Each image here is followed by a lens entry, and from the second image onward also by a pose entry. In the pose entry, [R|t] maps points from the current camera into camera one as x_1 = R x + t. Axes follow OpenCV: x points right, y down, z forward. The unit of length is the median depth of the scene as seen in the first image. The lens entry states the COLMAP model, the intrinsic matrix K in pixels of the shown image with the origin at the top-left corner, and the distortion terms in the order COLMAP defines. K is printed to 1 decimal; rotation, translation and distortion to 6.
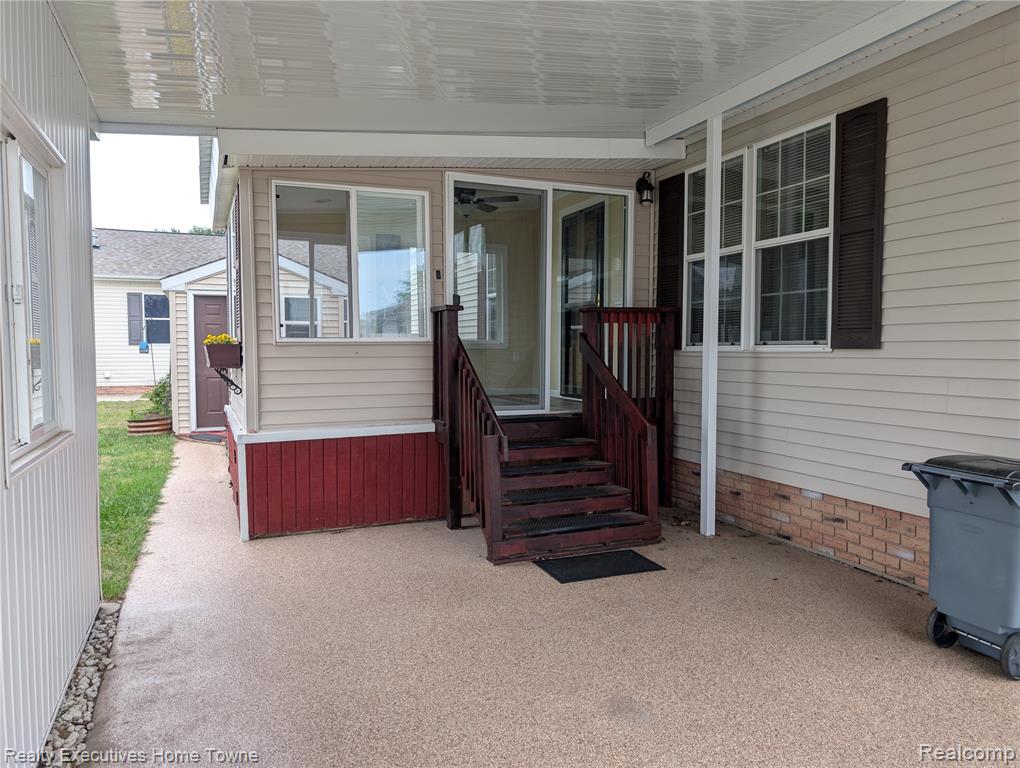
lens RADIAL K [[716.7, 0, 510.5], [0, 716.7, 383.7], [0, 0, 1]] dist [0.011301, 0.001418]
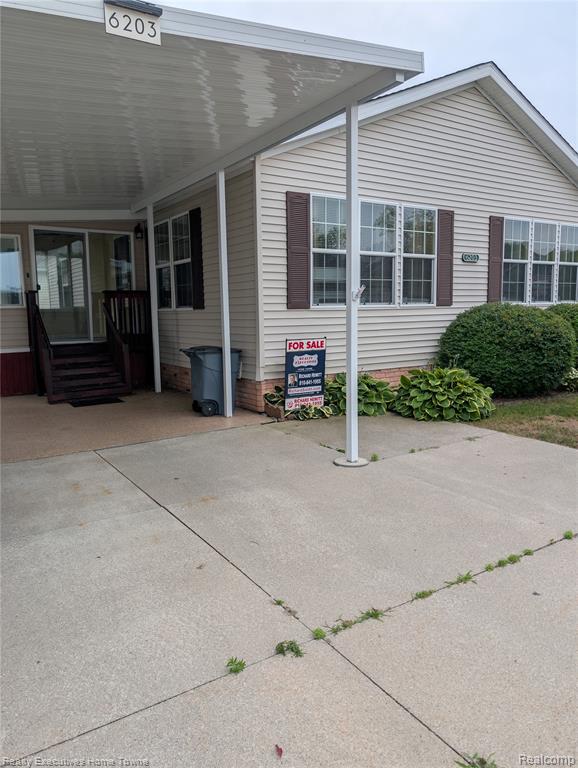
lens RADIAL K [[558.5, 0, 289.0], [0, 558.5, 384.0], [0, 0, 1]] dist [-0.003758, 0.000204]
pose [[0.982186, -0.041619, 0.183246, 0.336212], [0.026861, 0.996246, 0.082294, 0.046744], [-0.185983, -0.075905, 0.979617, -0.754560]]
